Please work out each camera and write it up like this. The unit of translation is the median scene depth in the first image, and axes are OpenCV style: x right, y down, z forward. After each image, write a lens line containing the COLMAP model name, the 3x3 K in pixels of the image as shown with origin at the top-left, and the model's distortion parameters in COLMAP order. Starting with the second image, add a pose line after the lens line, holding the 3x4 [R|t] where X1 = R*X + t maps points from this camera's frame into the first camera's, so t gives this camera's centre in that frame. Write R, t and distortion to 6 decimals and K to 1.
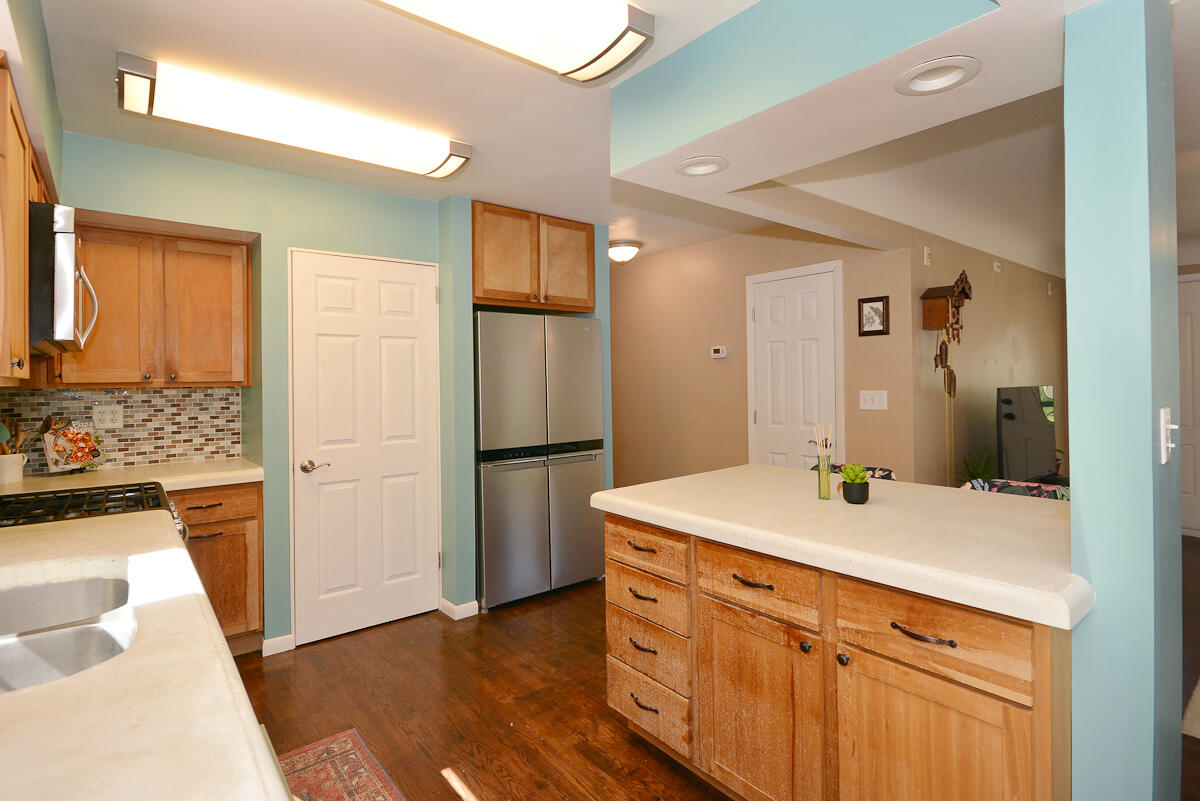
lens RADIAL K [[602.9, 0, 576.2], [0, 602.9, 367.7], [0, 0, 1]] dist [0.006836, 0.003351]
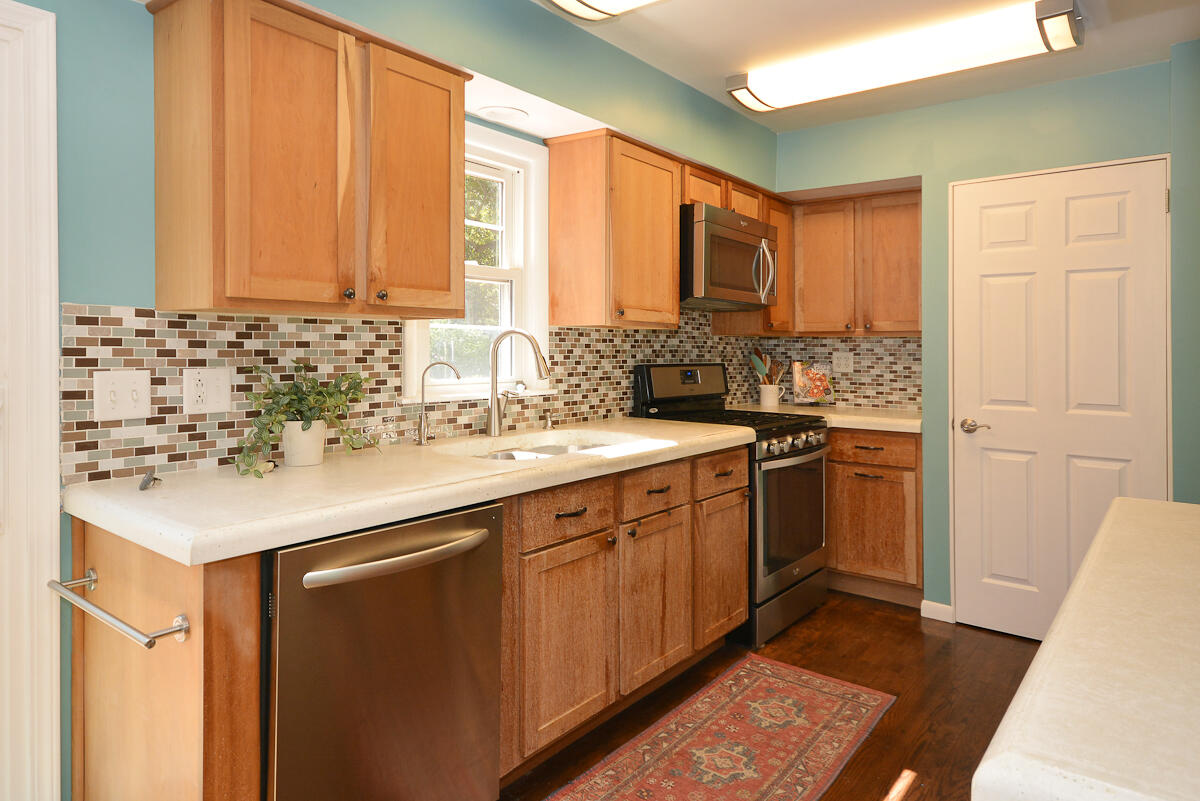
lens RADIAL K [[736.3, 0, 604.7], [0, 736.3, 336.0], [0, 0, 1]] dist [0.010116, 0.005943]
pose [[0.238693, -0.000248, -0.971095, 0.470206], [0.009303, 0.999955, 0.002032, 0.023705], [0.971051, -0.009519, 0.238685, 0.218774]]
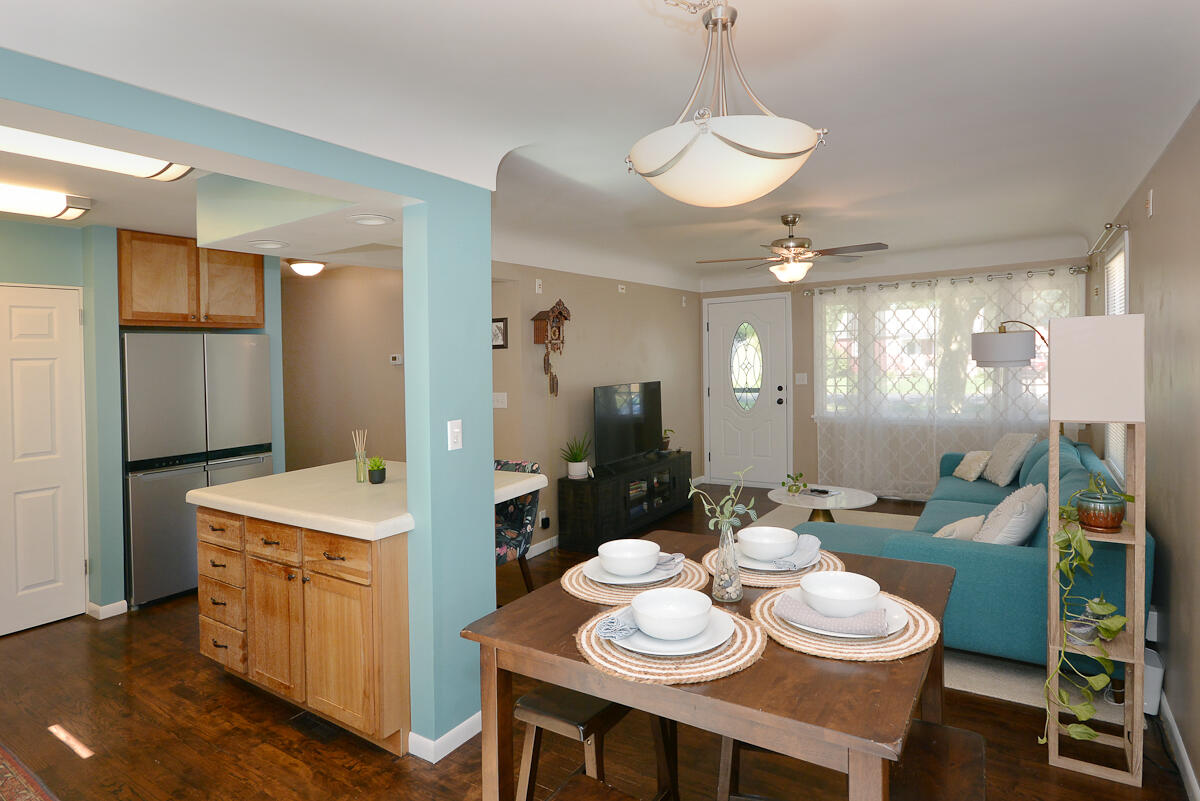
lens RADIAL K [[684.1, 0, 609.5], [0, 684.1, 348.1], [0, 0, 1]] dist [0.013521, -0.001213]
pose [[0.954283, -0.014734, 0.298542, 0.326536], [0.014017, 0.999891, 0.004543, -0.065720], [-0.298577, -0.000151, 0.954386, -0.480871]]
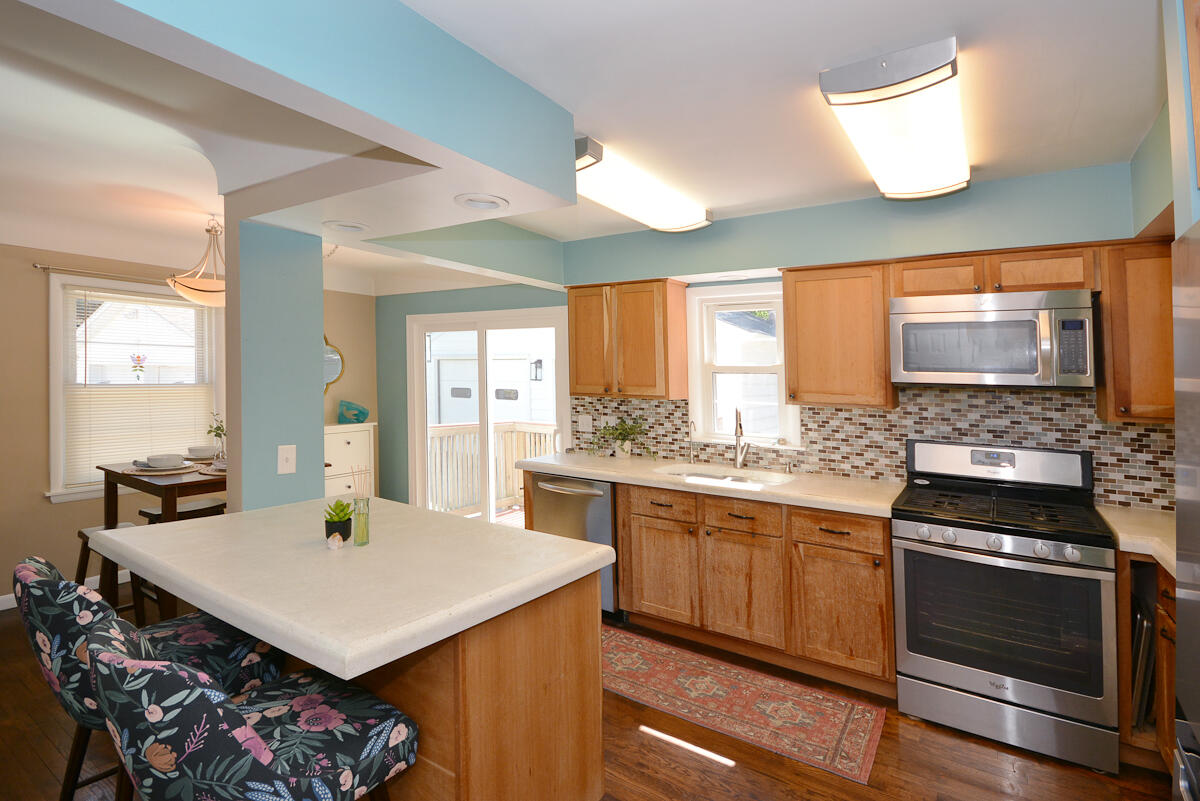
lens RADIAL K [[613.0, 0, 595.9], [0, 613.0, 380.0], [0, 0, 1]] dist [-0.003374, -0.001170]
pose [[-0.954739, 0.002532, -0.297435, 0.237857], [0.003533, 0.999990, -0.002827, -0.028659], [0.297425, -0.003750, -0.954738, 1.335673]]
